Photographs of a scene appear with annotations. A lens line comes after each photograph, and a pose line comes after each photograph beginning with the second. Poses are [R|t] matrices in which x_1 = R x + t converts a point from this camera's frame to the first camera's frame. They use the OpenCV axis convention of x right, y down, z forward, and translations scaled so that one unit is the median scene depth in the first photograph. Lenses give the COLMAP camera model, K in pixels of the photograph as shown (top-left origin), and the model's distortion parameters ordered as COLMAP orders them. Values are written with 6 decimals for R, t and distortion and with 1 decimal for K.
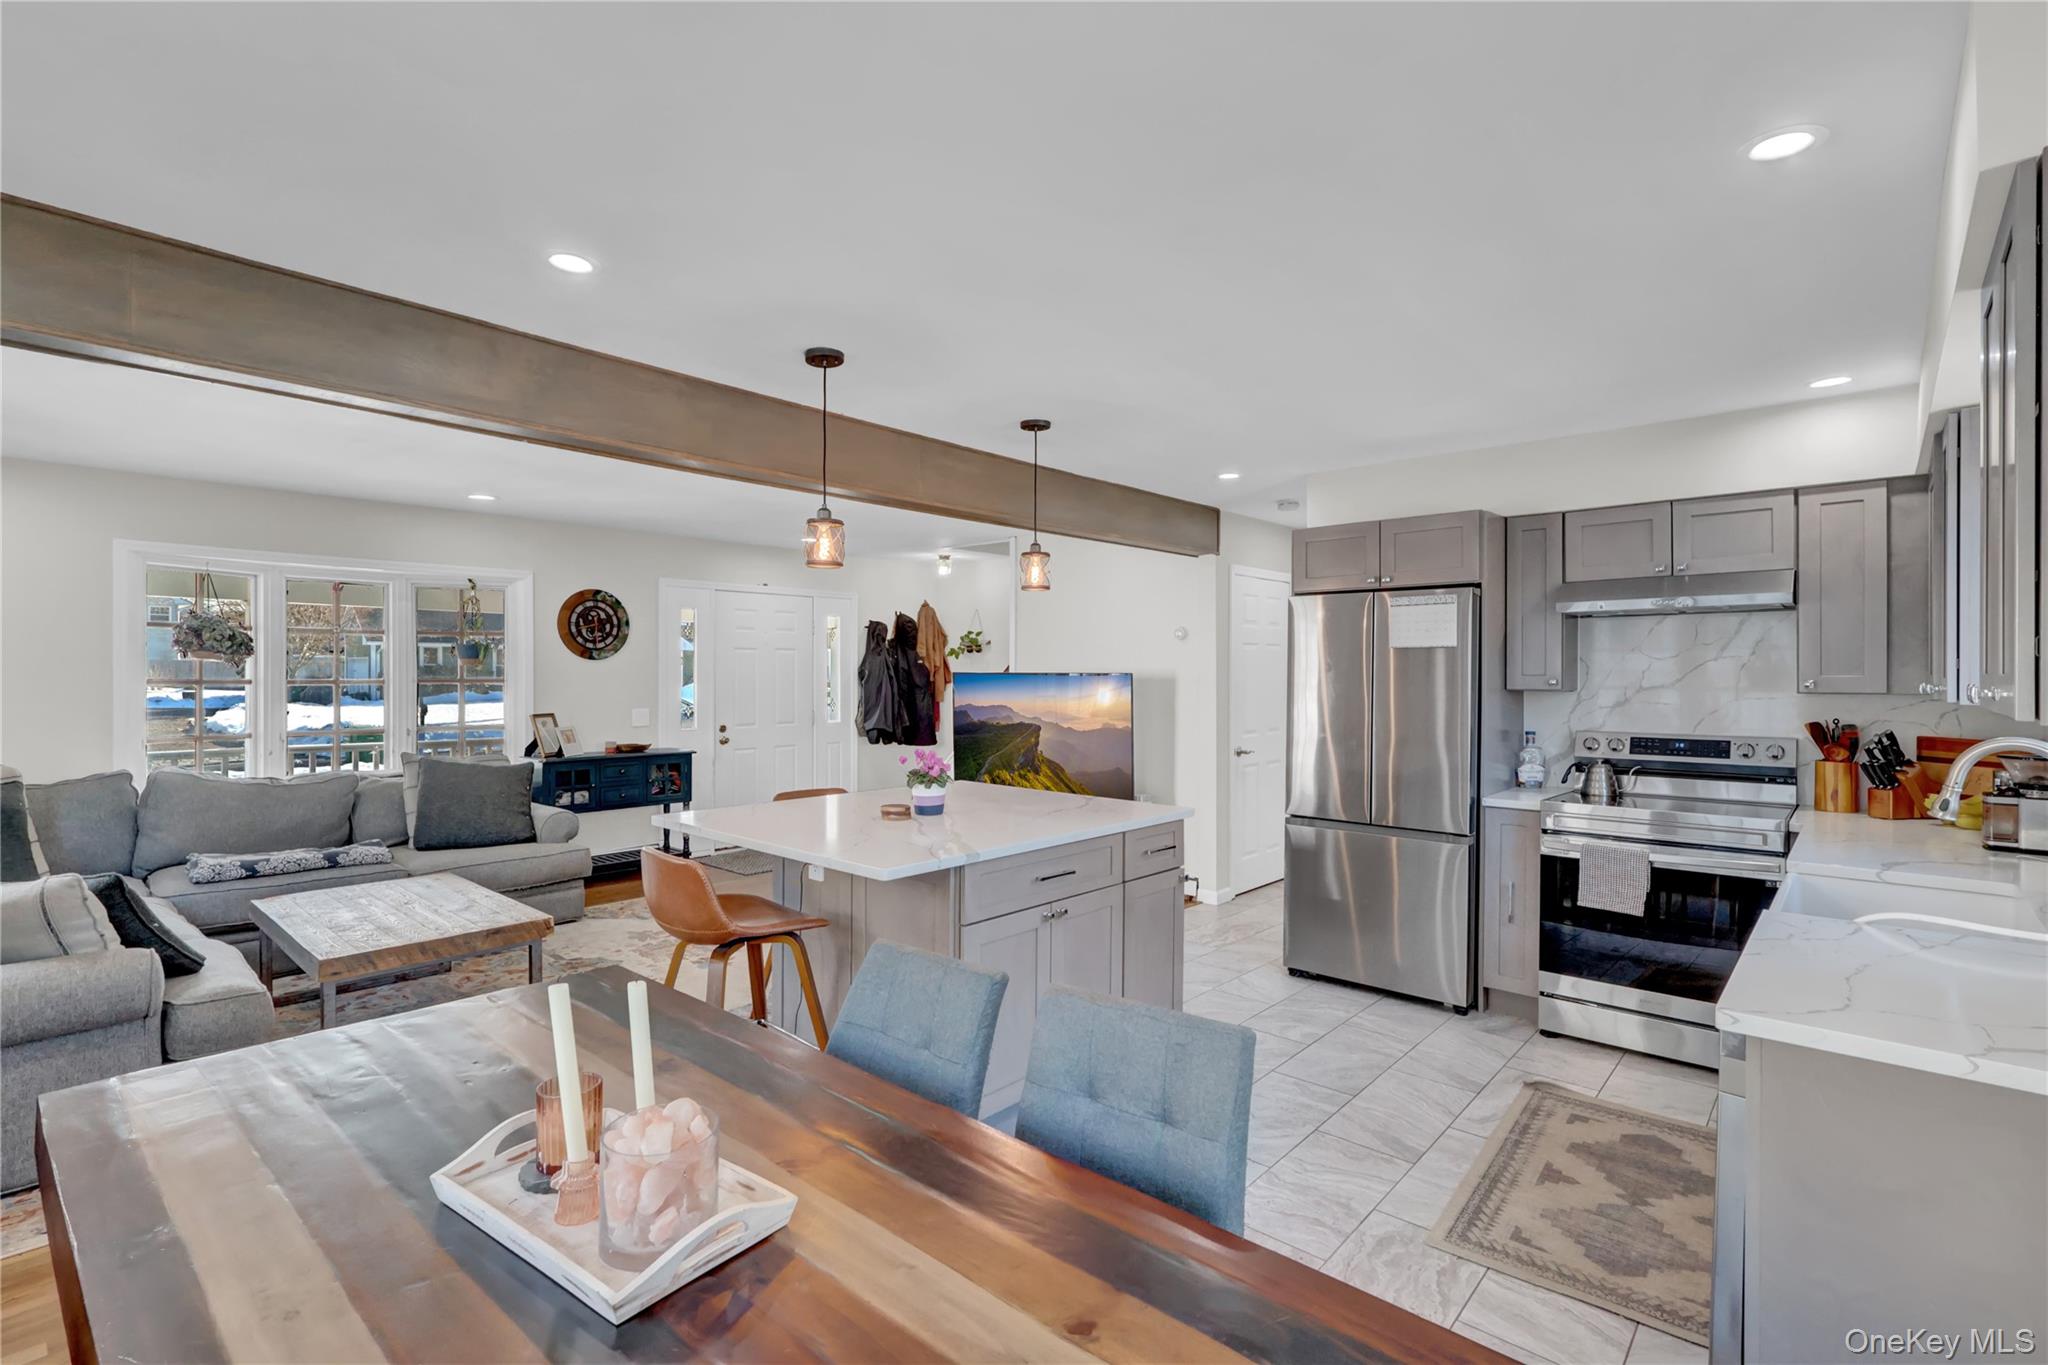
lens RADIAL K [[946.0, 0, 1021.4], [0, 946.0, 677.3], [0, 0, 1]] dist [-0.001032, -0.000293]
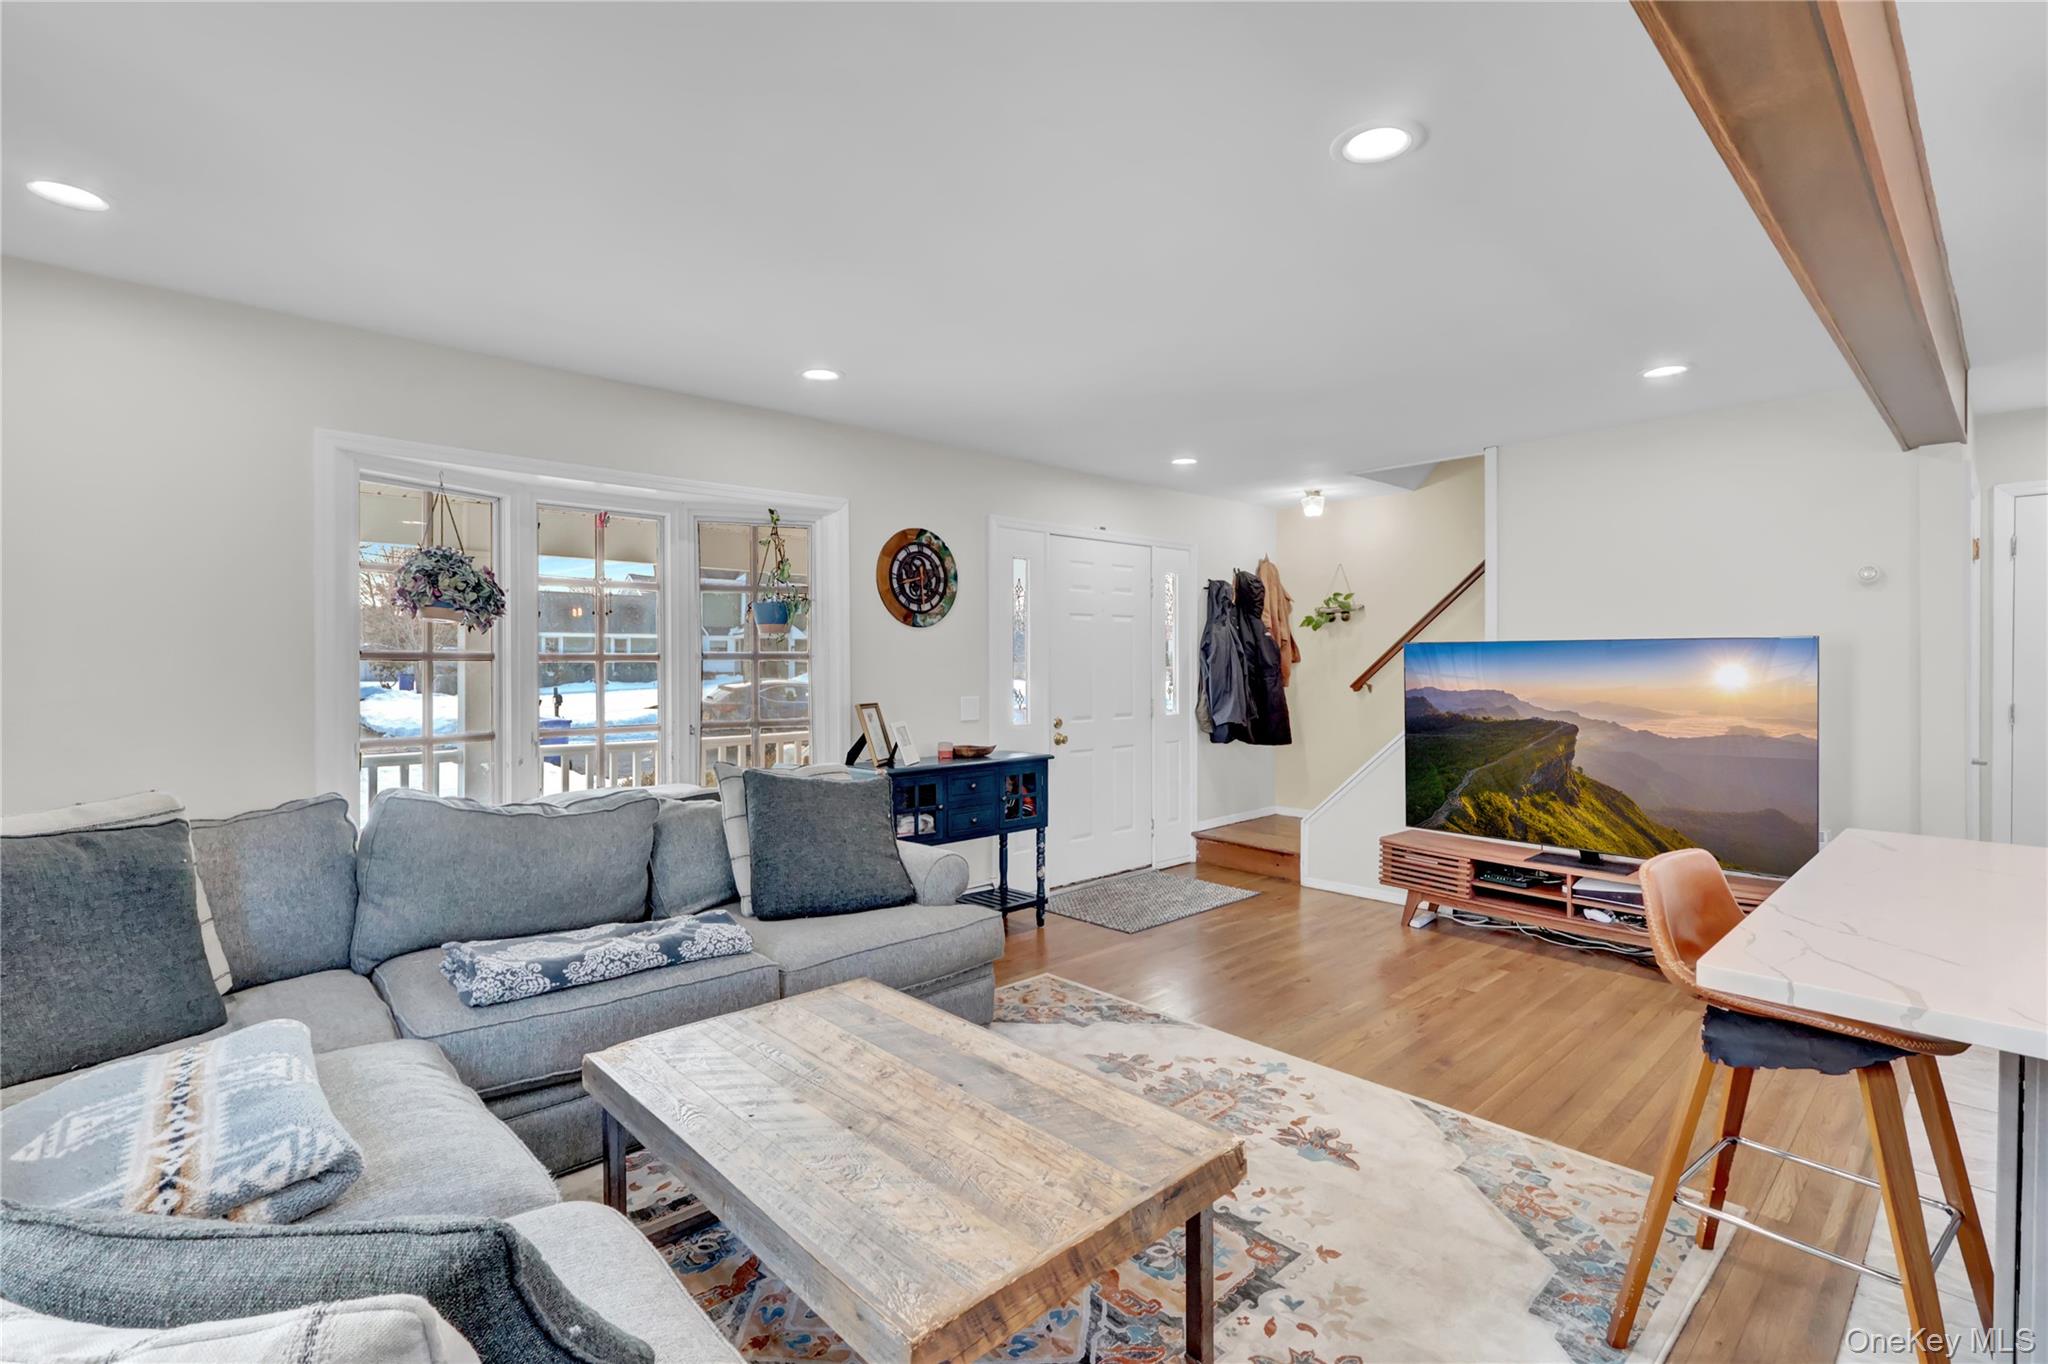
lens RADIAL K [[950.3, 0, 1018.6], [0, 950.3, 668.6], [0, 0, 1]] dist [-0.000833, -0.000482]
pose [[0.996349, -0.004755, -0.085239, -0.397938], [0.004928, 0.999986, 0.001822, 0.014620], [0.085230, -0.002235, 0.996359, 0.369265]]
